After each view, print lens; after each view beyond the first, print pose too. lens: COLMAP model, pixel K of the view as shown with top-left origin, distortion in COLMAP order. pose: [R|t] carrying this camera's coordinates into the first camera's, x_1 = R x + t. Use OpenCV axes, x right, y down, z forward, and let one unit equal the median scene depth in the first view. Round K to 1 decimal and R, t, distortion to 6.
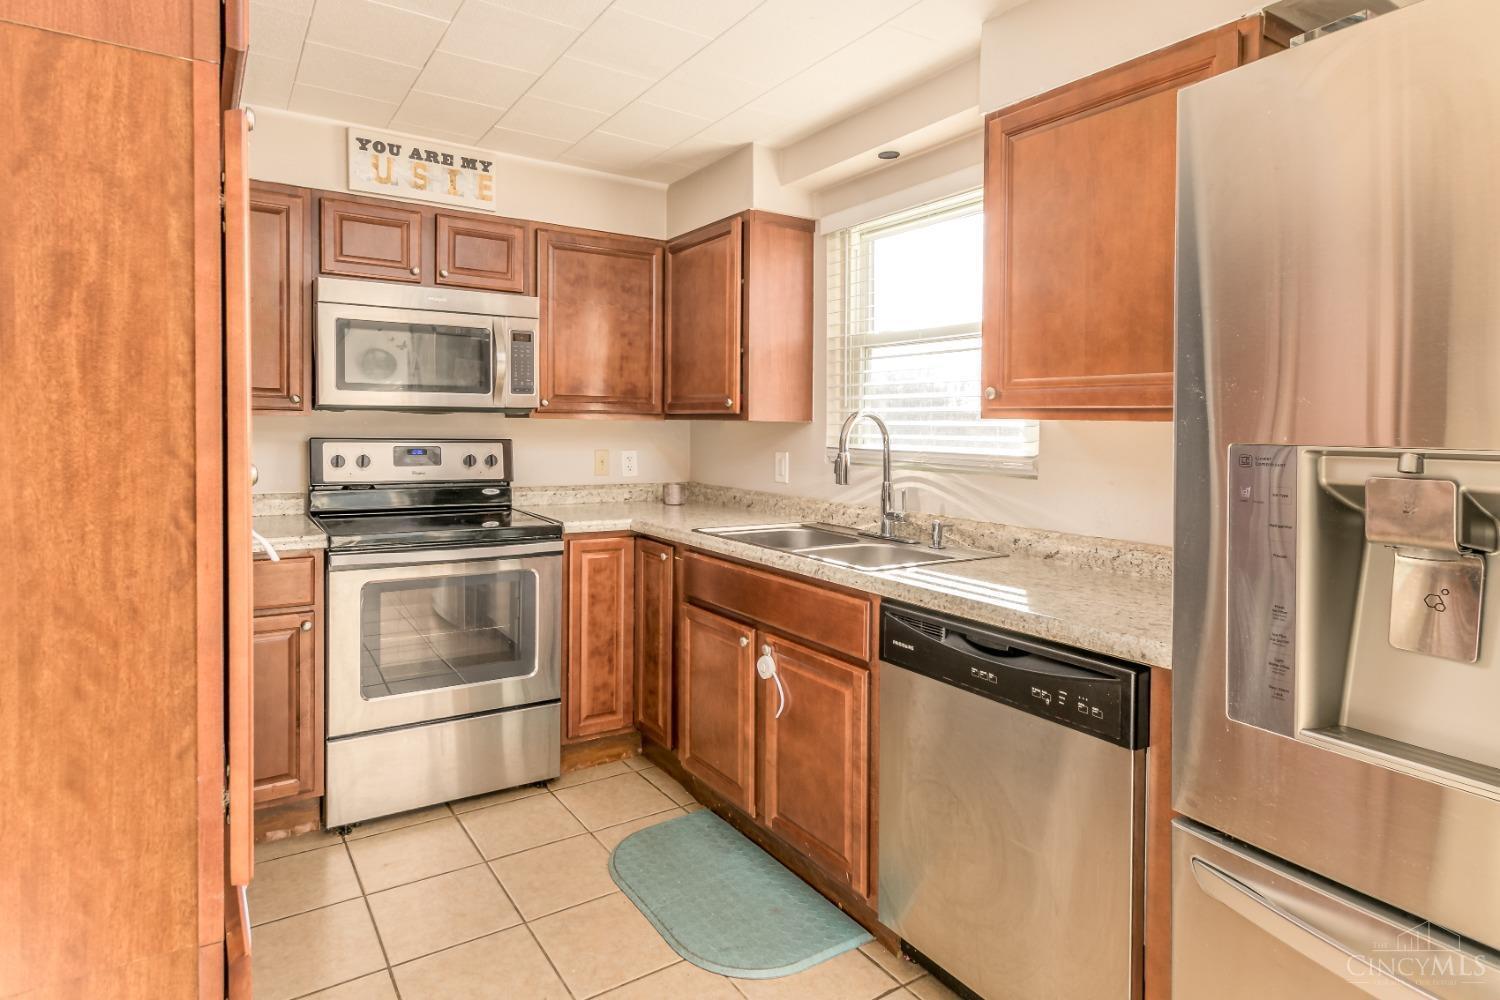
lens RADIAL K [[795.9, 0, 680.0], [0, 795.9, 440.3], [0, 0, 1]] dist [0.000207, -0.000140]
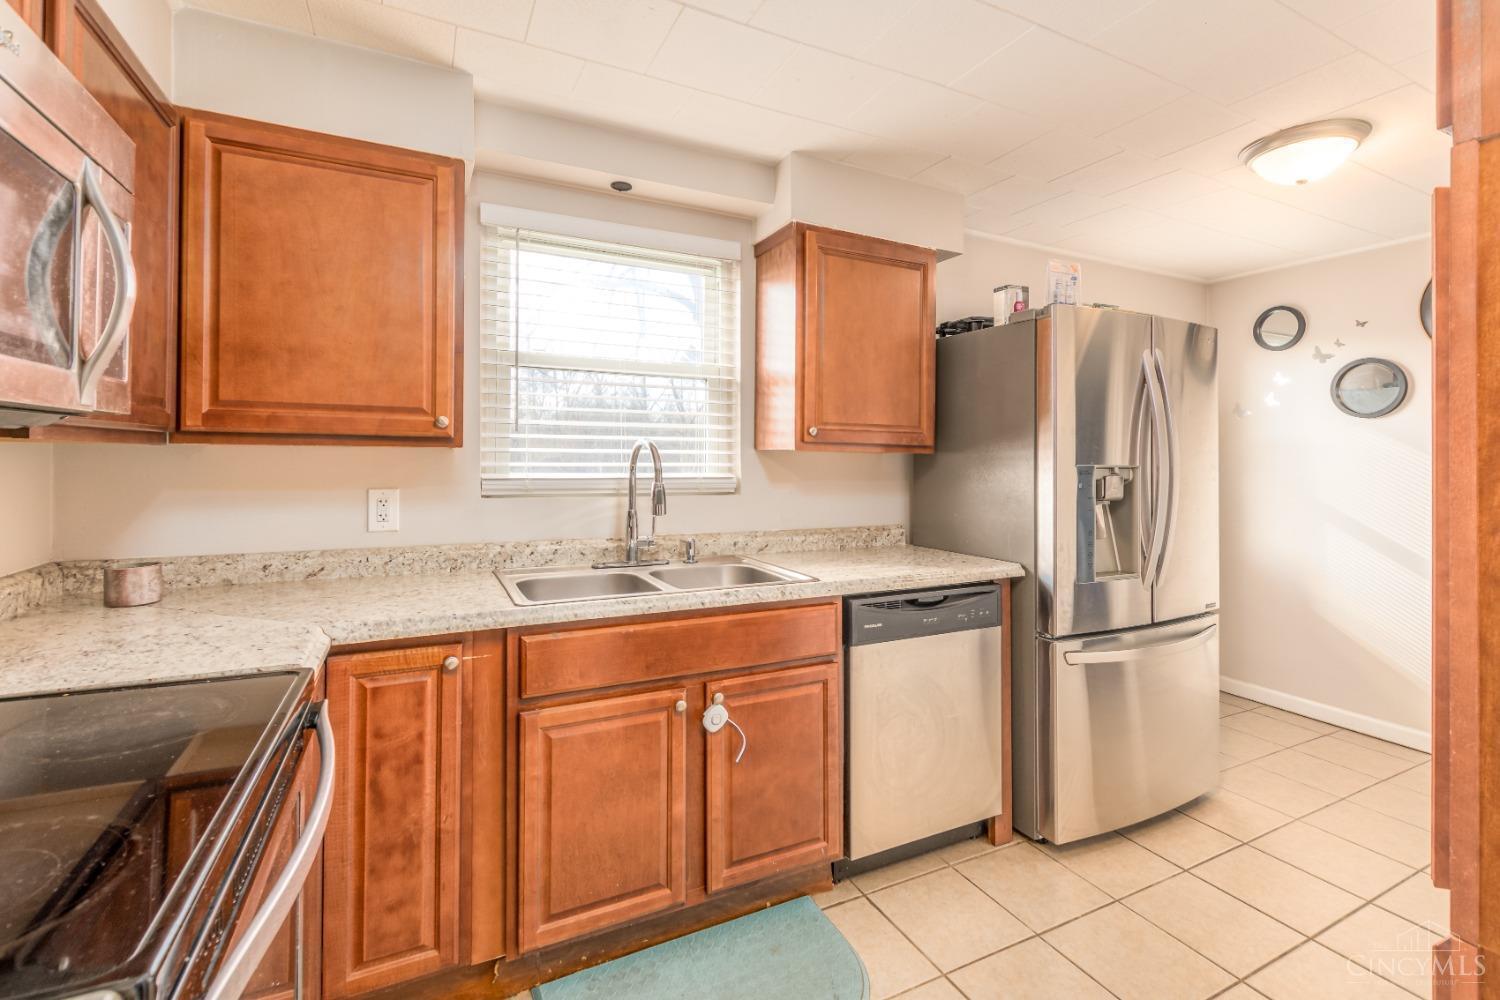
lens RADIAL K [[672.6, 0, 750.9], [0, 672.6, 450.7], [0, 0, 1]] dist [0.001919, 0.000262]
pose [[0.078283, -0.004208, 0.996922, -0.570872], [0.011875, 0.999924, 0.003288, -0.023281], [-0.996860, 0.011581, 0.078327, 0.766264]]
